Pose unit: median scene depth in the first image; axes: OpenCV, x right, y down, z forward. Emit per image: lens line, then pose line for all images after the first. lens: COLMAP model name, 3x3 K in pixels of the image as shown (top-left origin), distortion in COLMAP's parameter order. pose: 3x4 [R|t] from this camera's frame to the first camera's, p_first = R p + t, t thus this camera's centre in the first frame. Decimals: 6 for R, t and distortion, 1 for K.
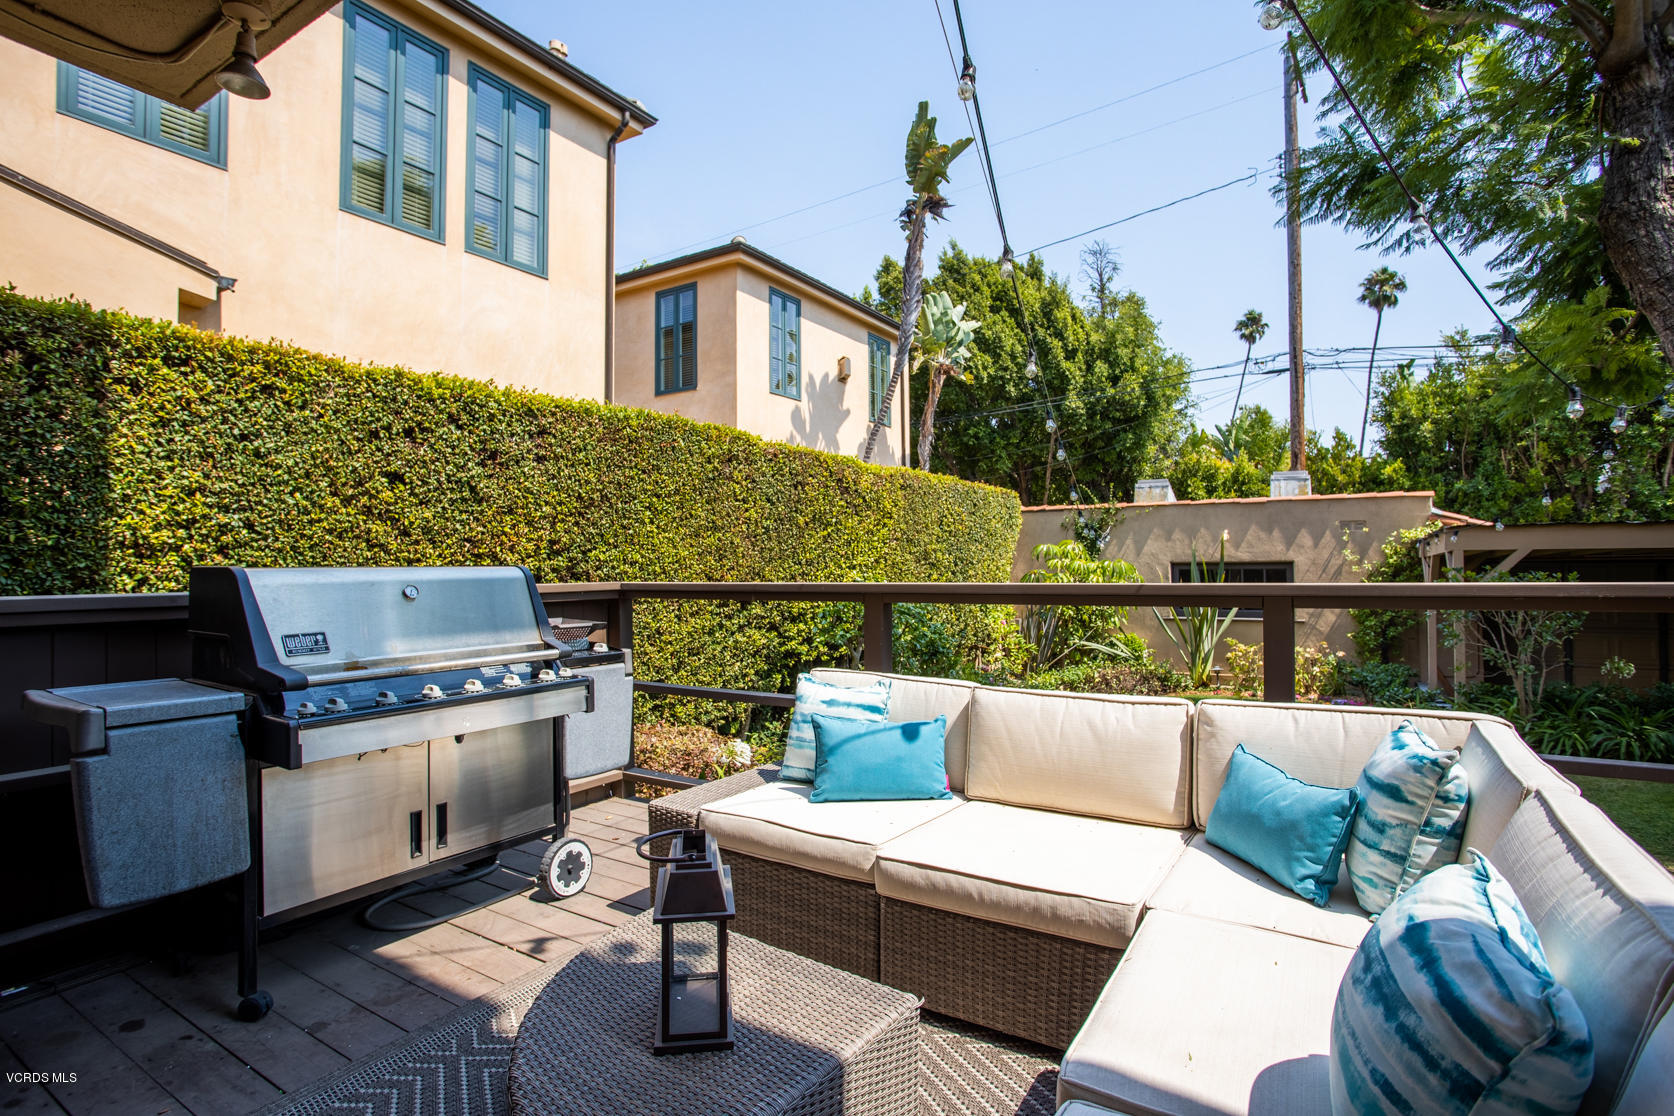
lens RADIAL K [[833.8, 0, 822.1], [0, 833.8, 563.6], [0, 0, 1]] dist [-0.036943, -0.000371]
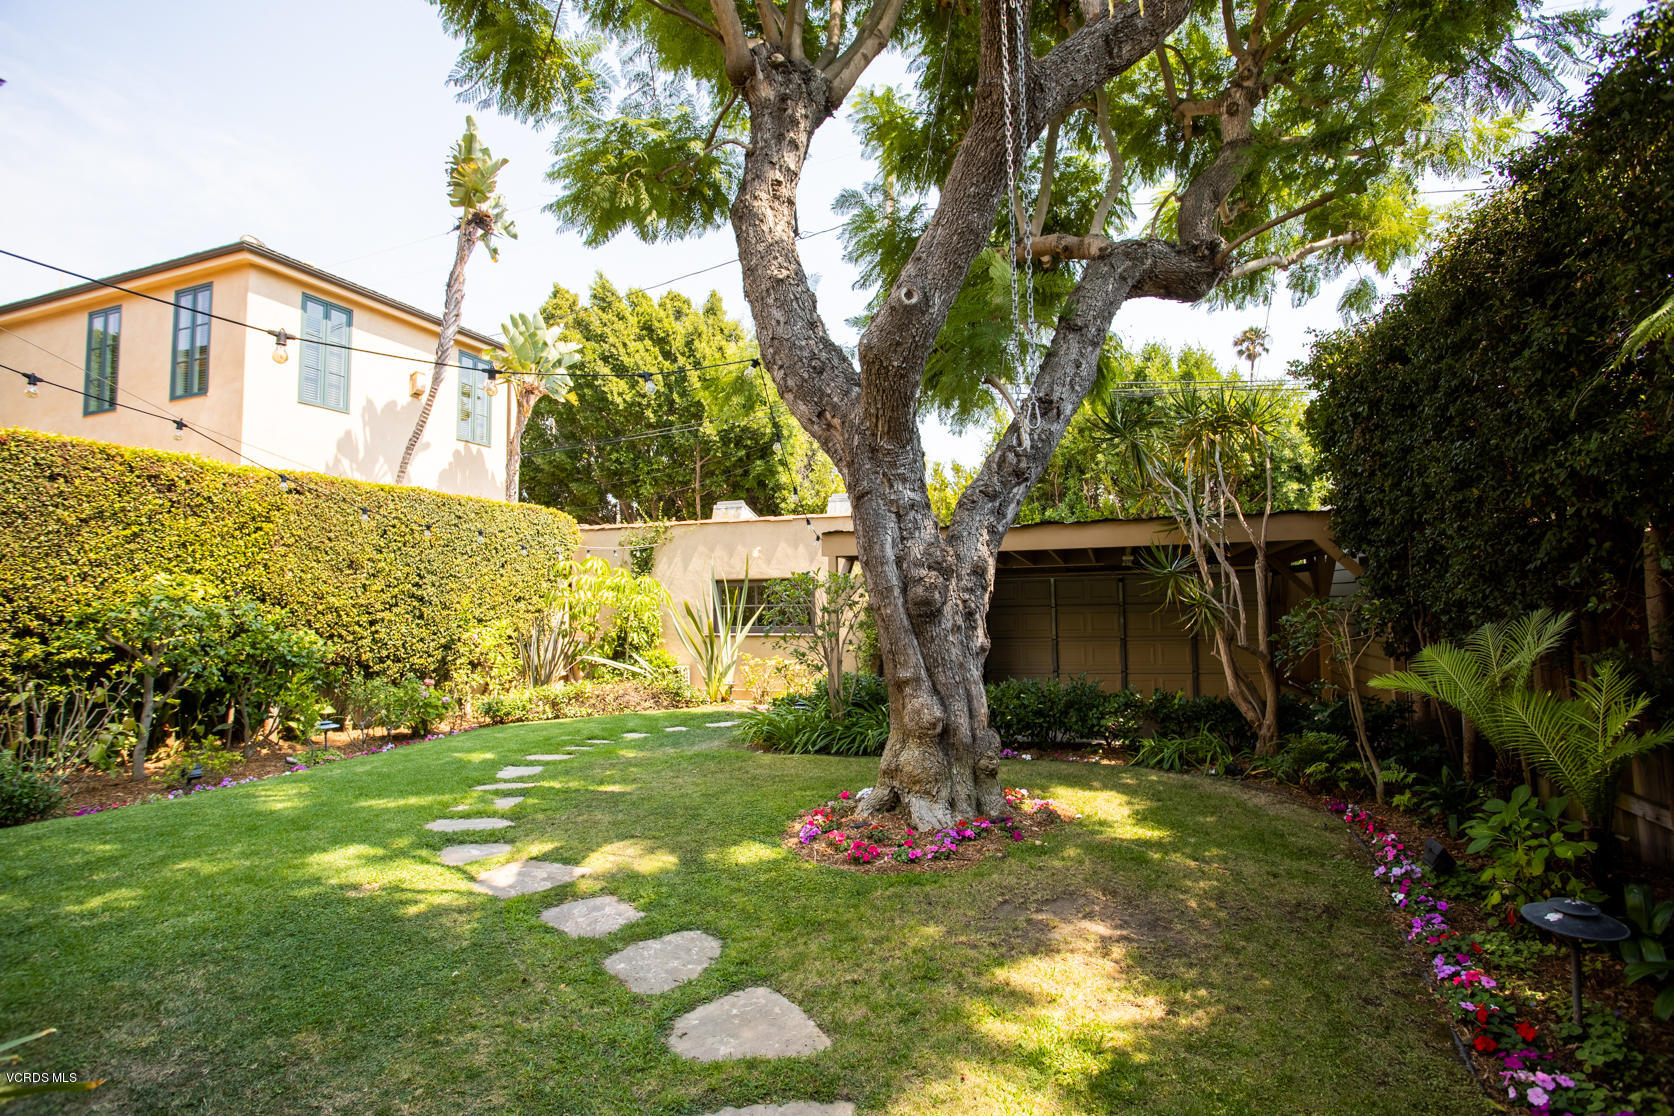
lens RADIAL K [[820.9, 0, 831.6], [0, 820.9, 547.4], [0, 0, 1]] dist [-0.046359, 0.017173]
pose [[0.979397, 0.007594, 0.201802, 0.341608], [0.005768, 0.997833, -0.065542, 0.024498], [-0.201862, 0.065356, 0.977231, -0.013387]]
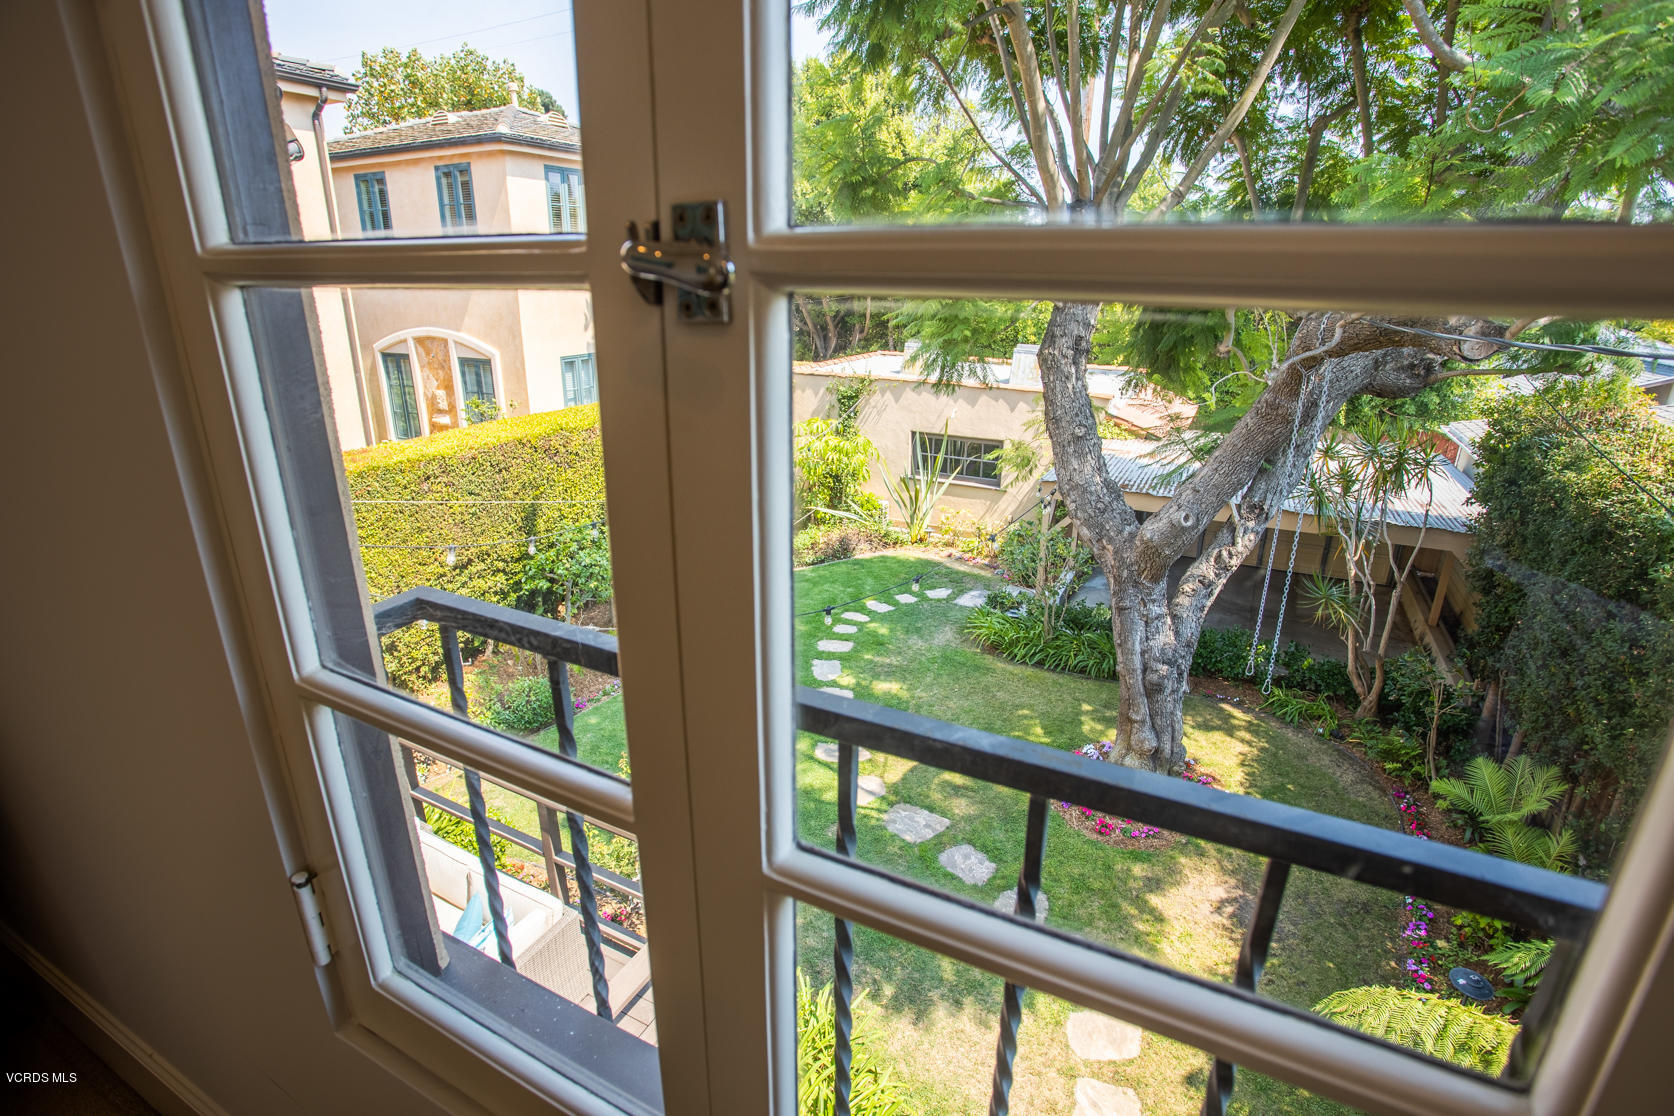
lens RADIAL K [[820.9, 0, 837.1], [0, 820.9, 554.1], [0, 0, 1]] dist [-0.046359, 0.017173]
pose [[0.996330, -0.013137, 0.084582, 0.203091], [-0.016393, 0.940574, 0.339194, -0.218827], [-0.084012, -0.339336, 0.936906, -0.134057]]
